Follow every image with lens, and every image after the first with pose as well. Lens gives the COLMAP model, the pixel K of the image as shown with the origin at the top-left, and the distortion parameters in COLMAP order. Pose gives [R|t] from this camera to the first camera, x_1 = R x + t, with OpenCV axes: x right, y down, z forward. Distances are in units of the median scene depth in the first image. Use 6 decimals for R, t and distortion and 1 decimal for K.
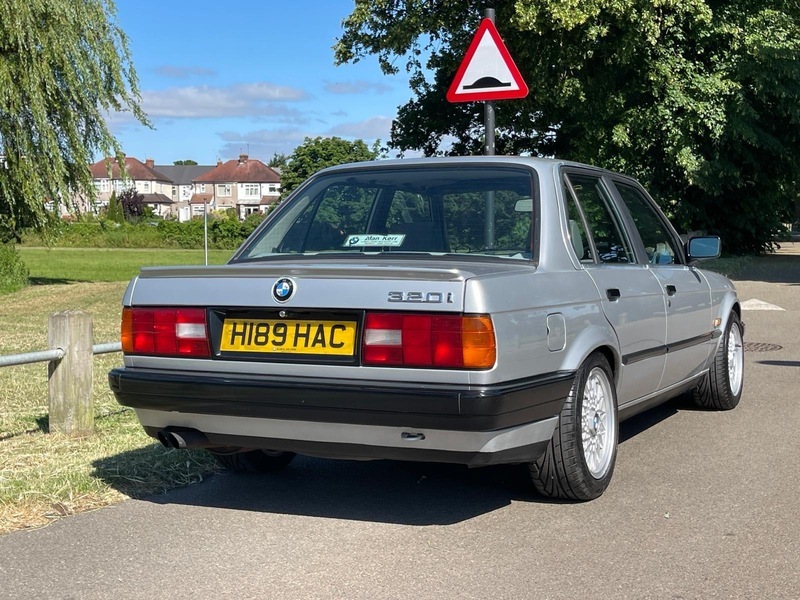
lens RADIAL K [[1263.7, 0, 370.8], [0, 1263.7, 273.1], [0, 0, 1]] dist [0.102547, -0.132102]
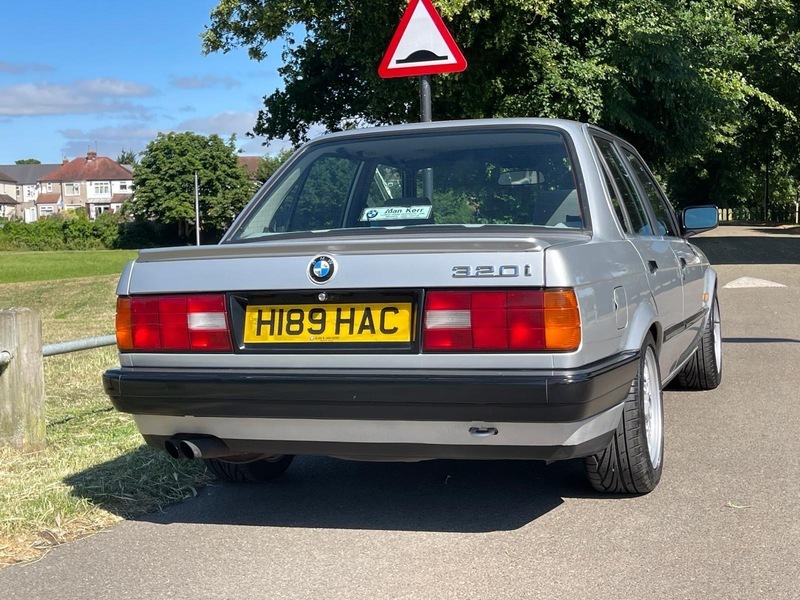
lens RADIAL K [[1262.1, 0, 397.4], [0, 1262.1, 280.1], [0, 0, 1]] dist [0.167521, -0.742980]
pose [[0.990028, -0.031789, 0.137238, -0.108071], [0.030542, 0.999471, 0.011188, 0.010029], [-0.137521, -0.006885, 0.990475, 0.110993]]
